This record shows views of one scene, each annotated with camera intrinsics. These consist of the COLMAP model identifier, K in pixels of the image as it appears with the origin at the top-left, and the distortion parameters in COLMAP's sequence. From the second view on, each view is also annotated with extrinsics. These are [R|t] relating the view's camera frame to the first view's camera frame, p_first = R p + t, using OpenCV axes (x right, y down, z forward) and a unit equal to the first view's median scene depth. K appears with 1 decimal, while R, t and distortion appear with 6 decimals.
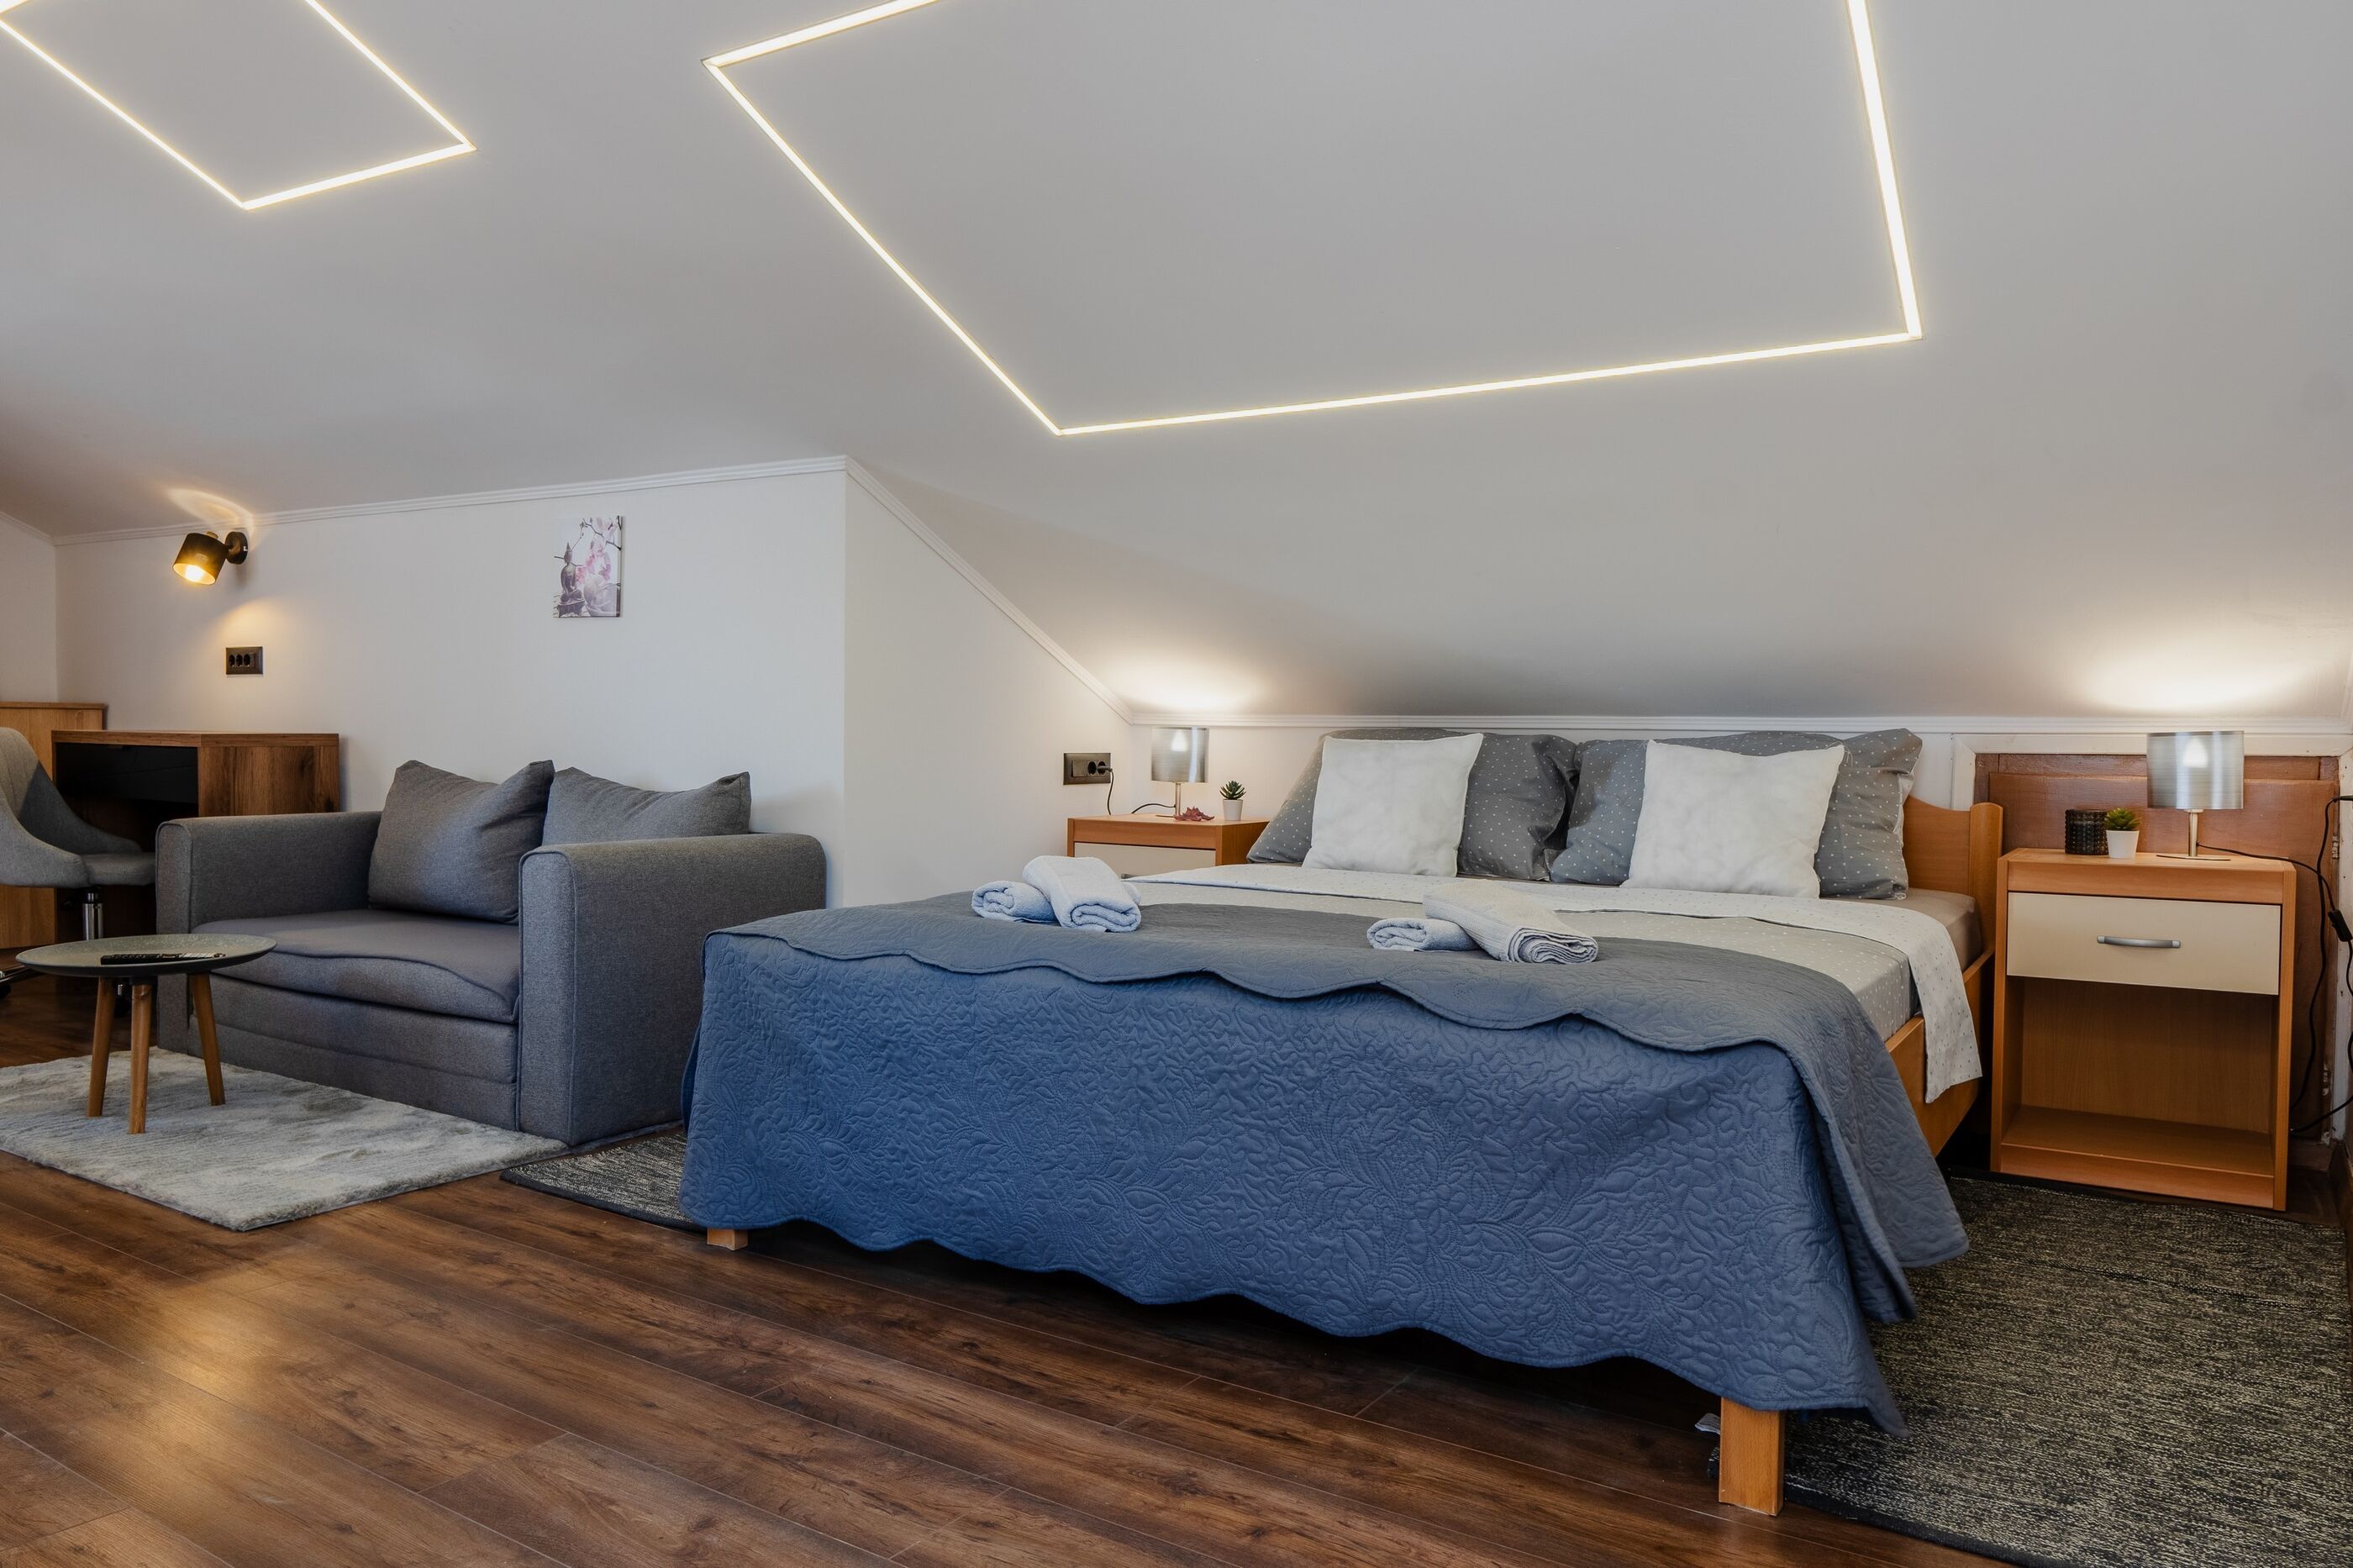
lens RADIAL K [[1626.1, 0, 1188.7], [0, 1626.1, 783.9], [0, 0, 1]] dist [-0.004849, -0.008412]
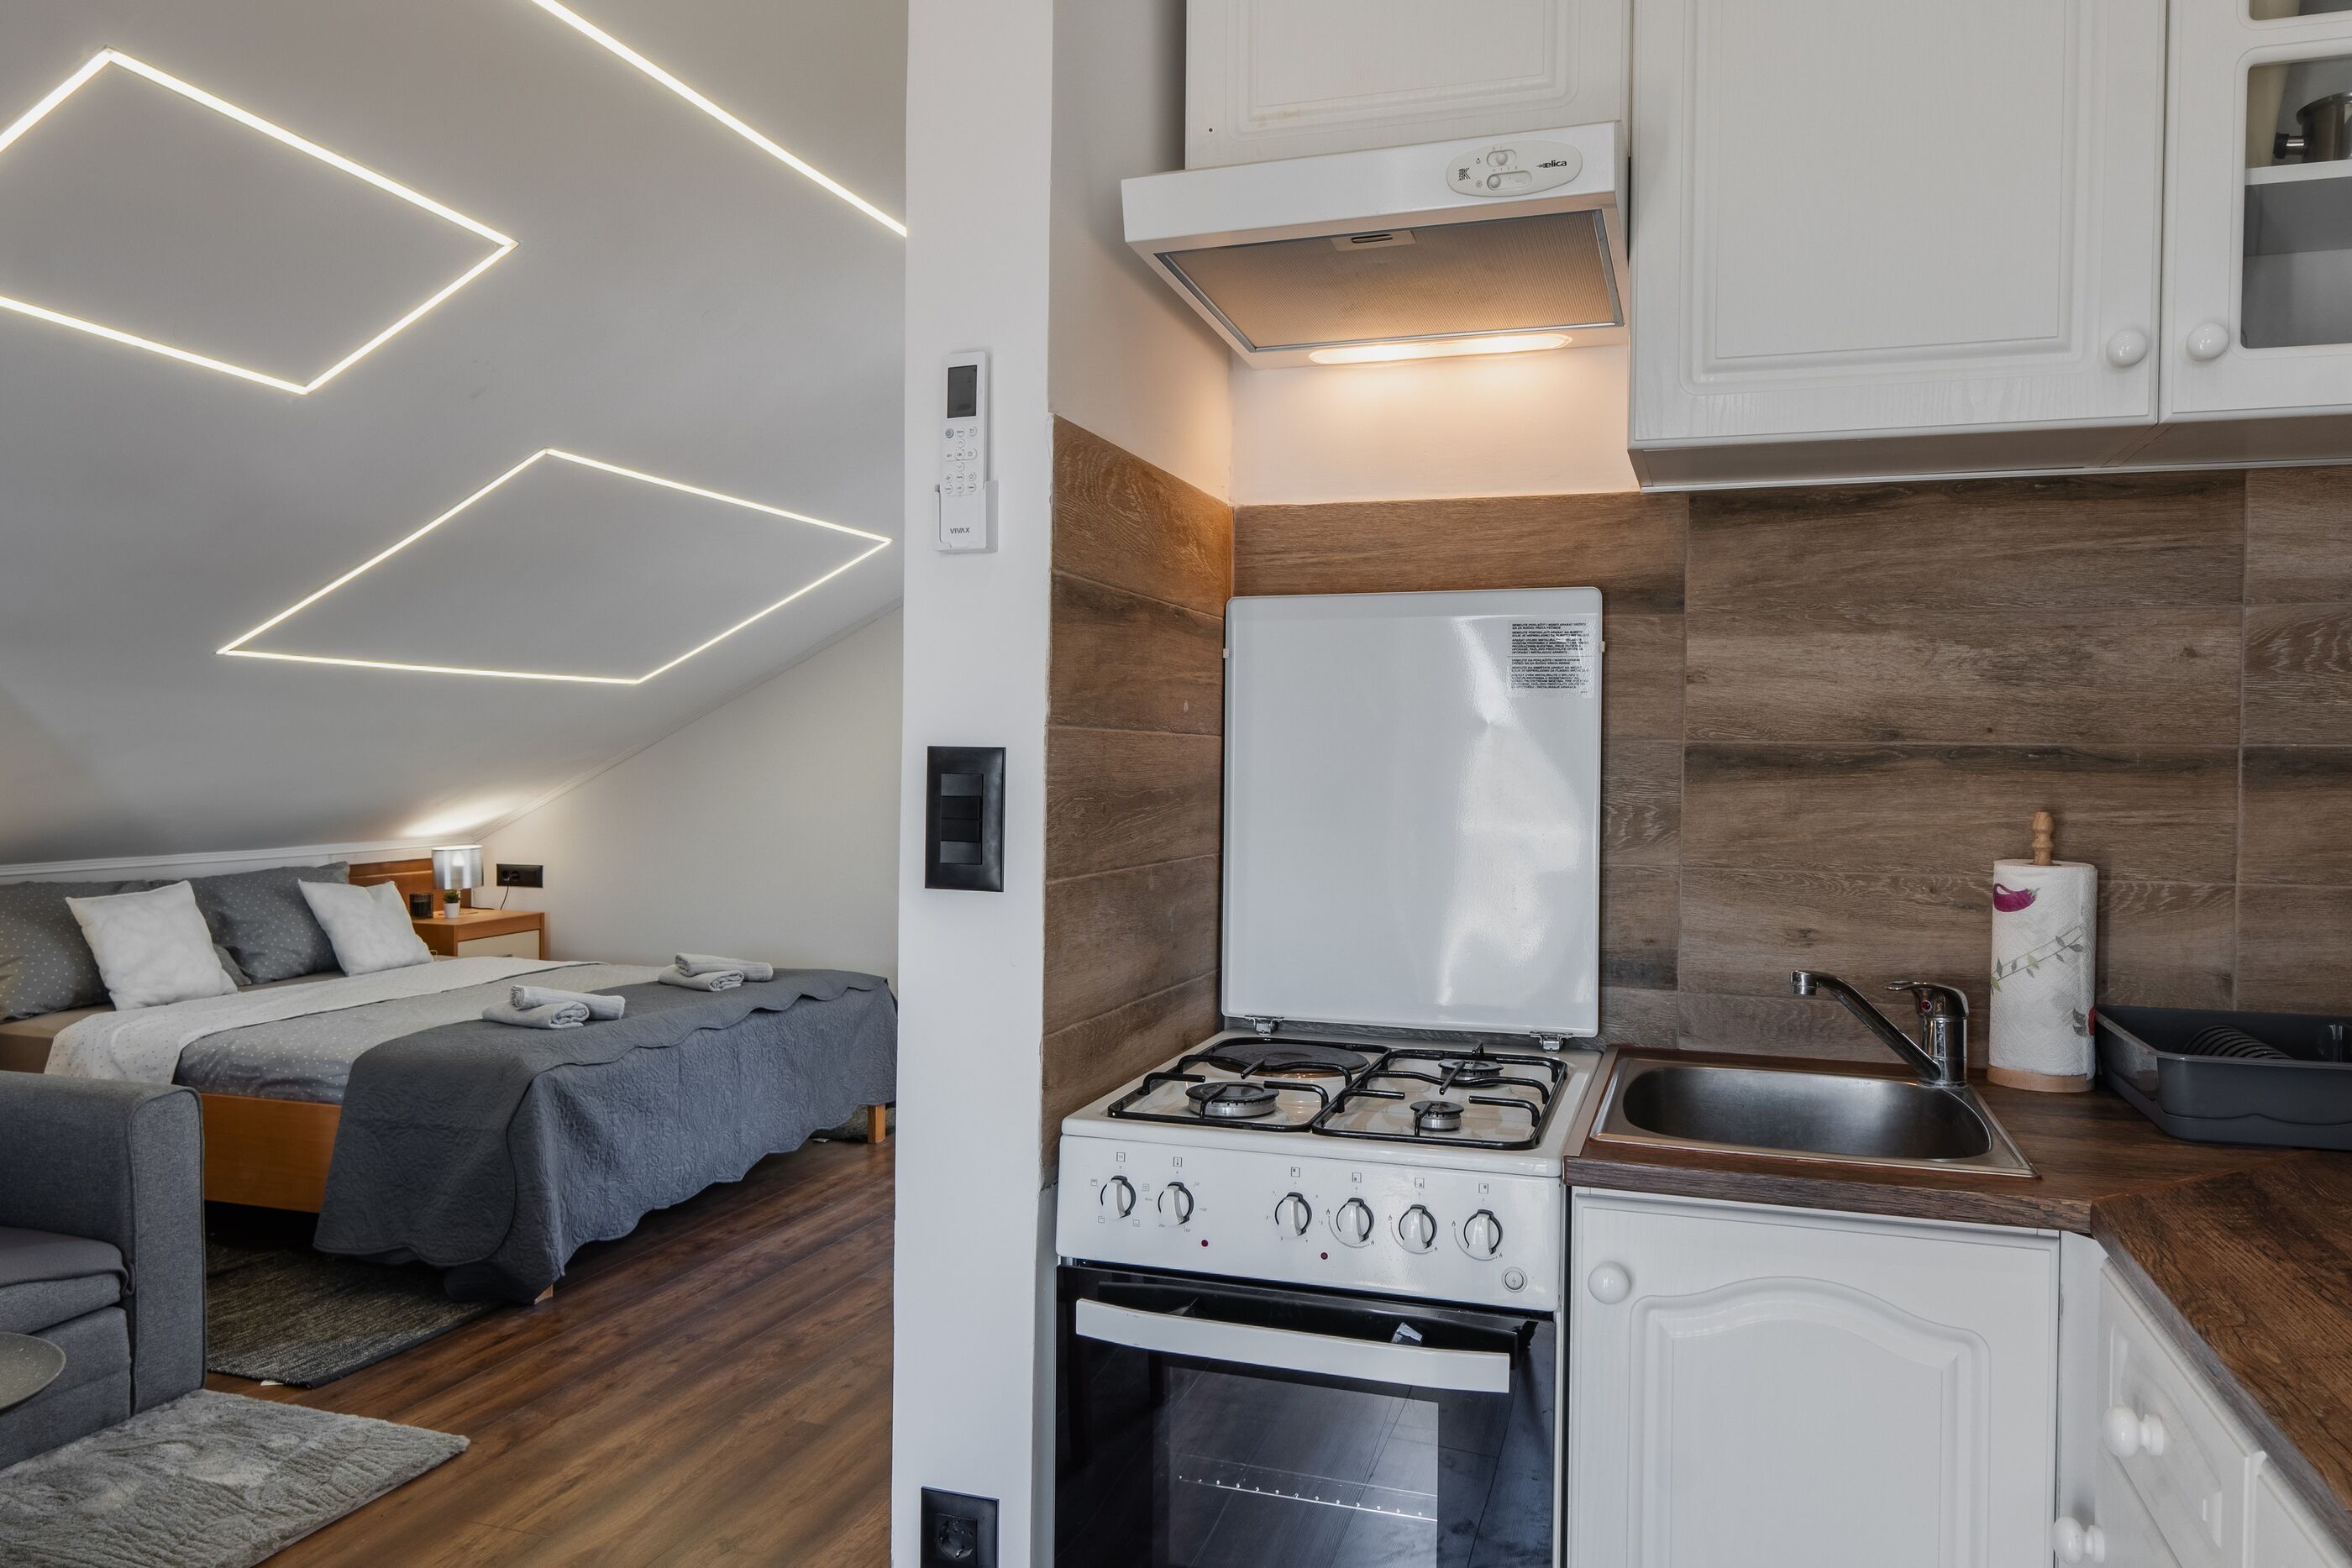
lens RADIAL K [[1626.1, 0, 1158.3], [0, 1626.1, 782.0], [0, 0, 1]] dist [0.001826, -0.012378]
pose [[-0.243716, -0.027225, 0.969465, -1.350935], [0.018859, 0.999284, 0.032804, -0.147596], [-0.969663, 0.026278, -0.243028, 0.634717]]
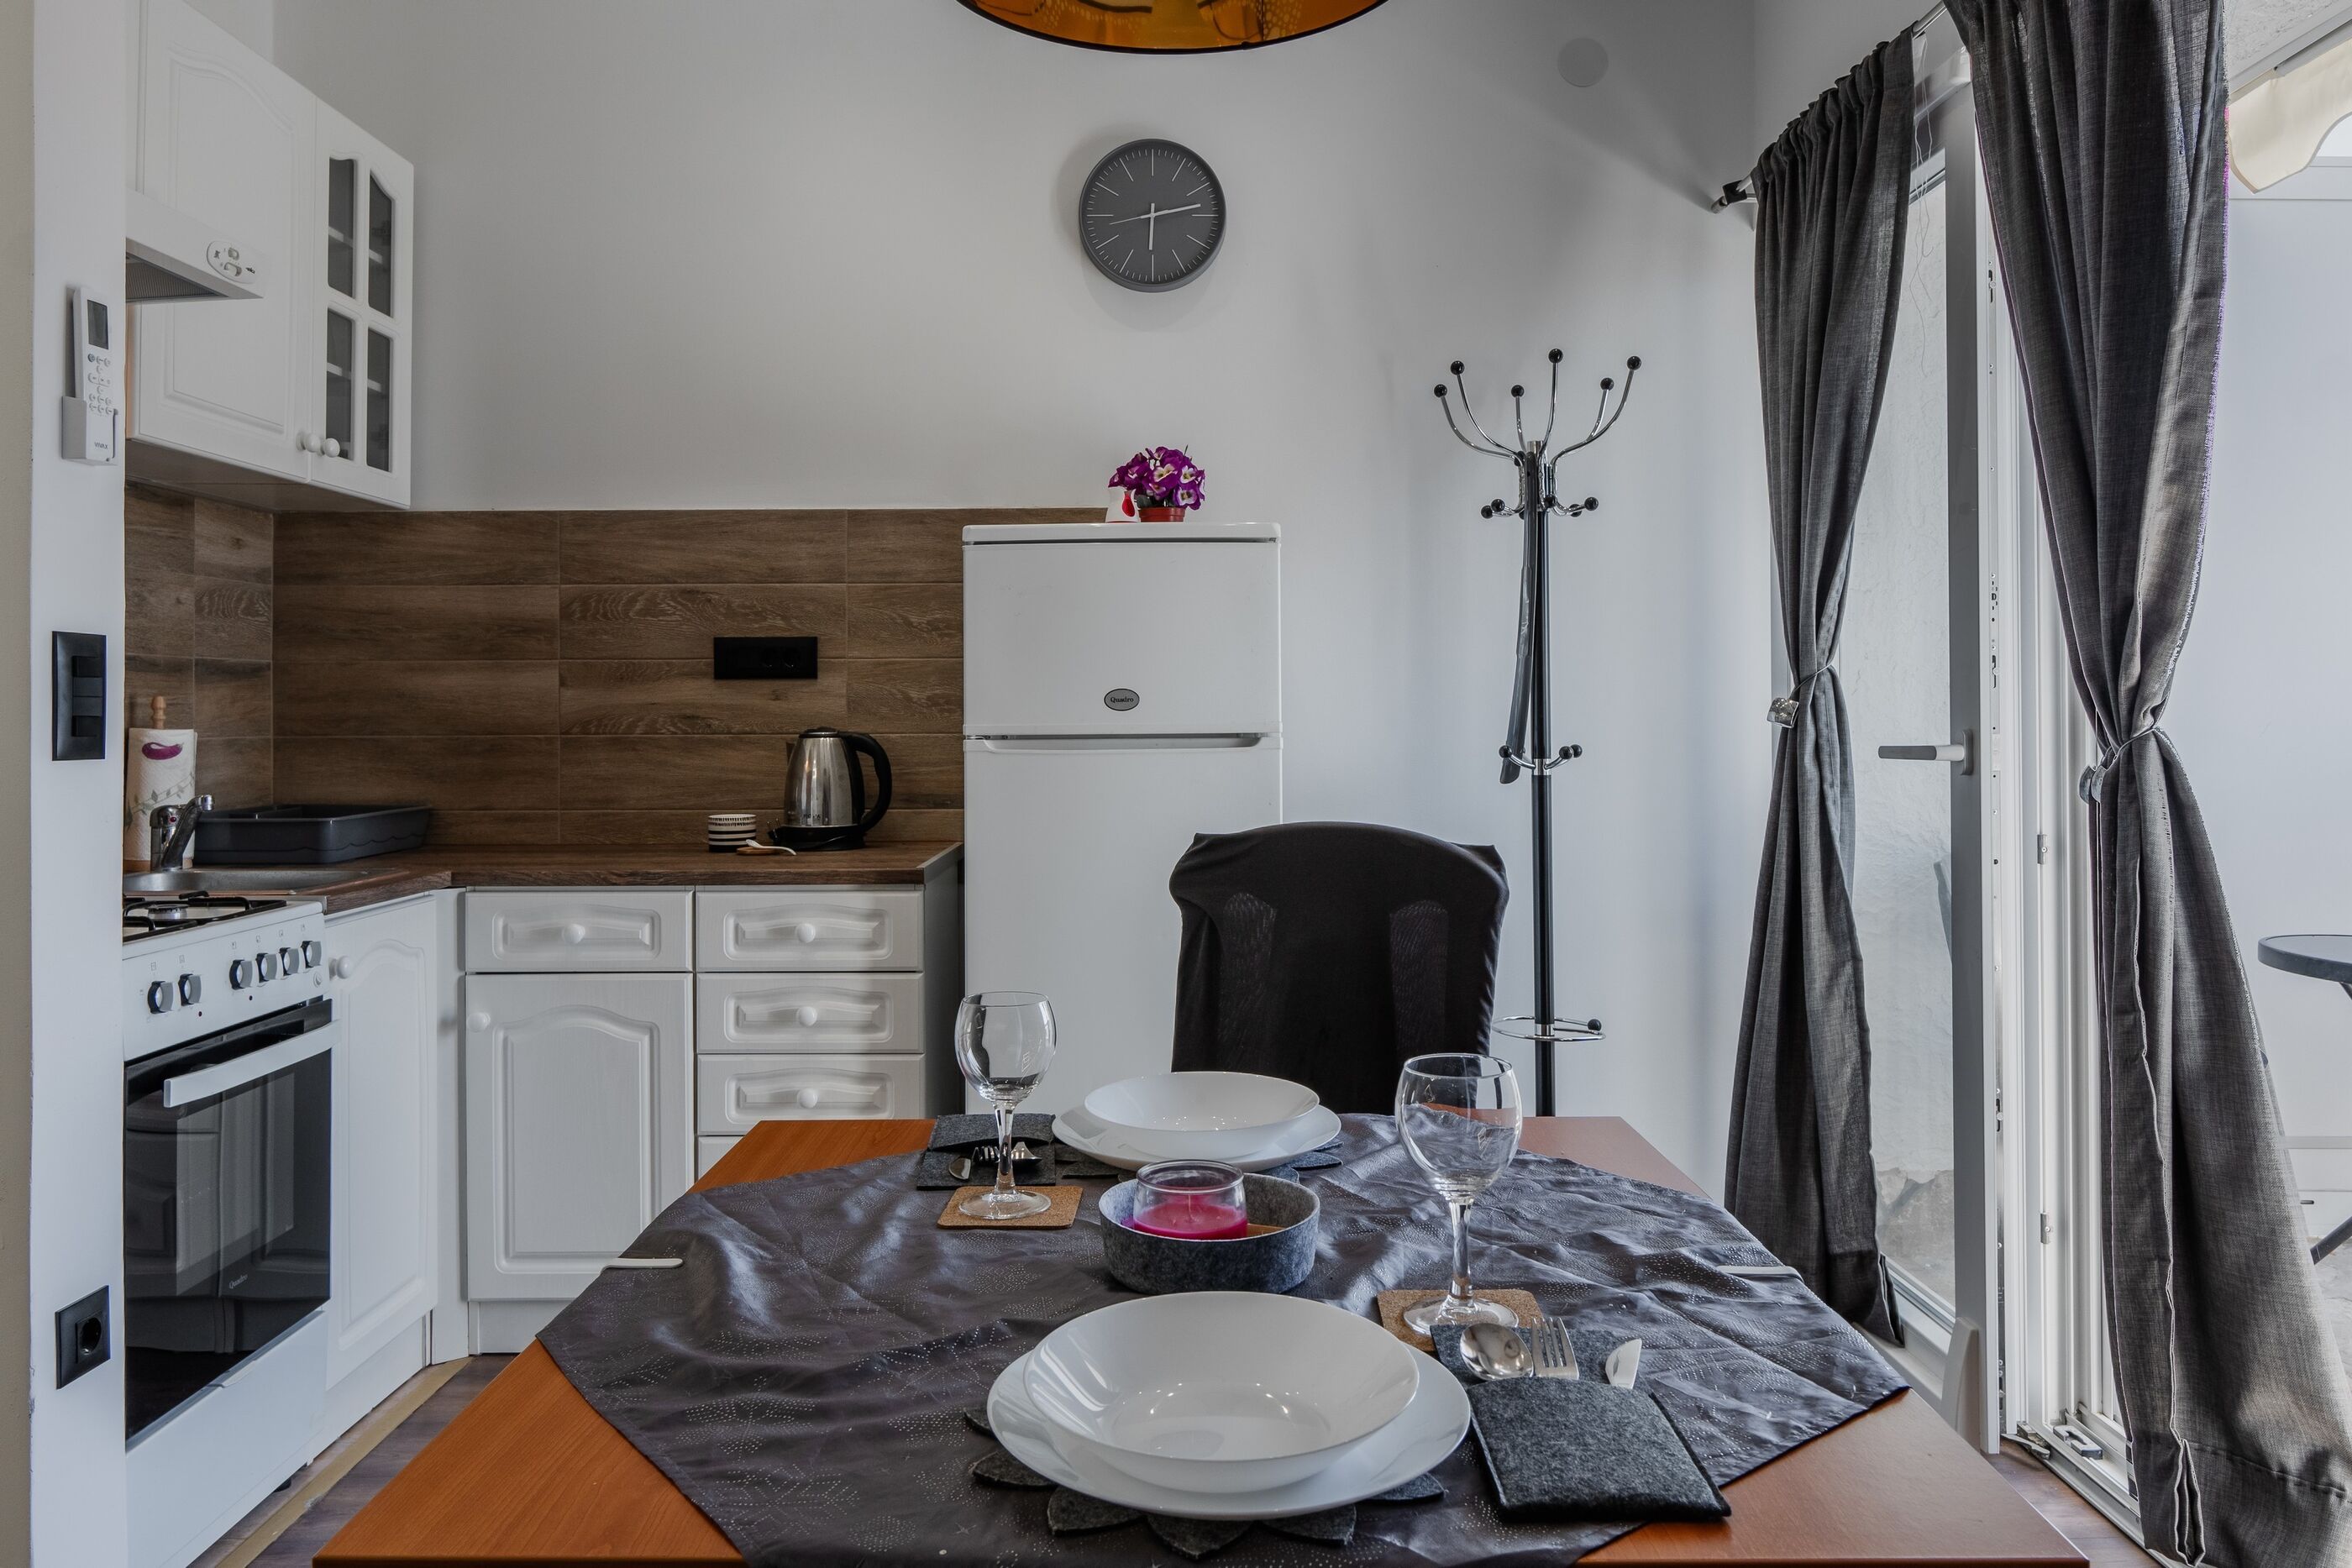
lens RADIAL K [[1680.3, 0, 1151.8], [0, 1680.3, 698.3], [0, 0, 1]] dist [-0.001136, -0.000127]
pose [[-0.845564, -0.012229, -0.533734, -0.868319], [-0.022558, 0.999663, 0.012832, -0.136609], [0.533397, 0.022890, -0.845555, 1.248266]]
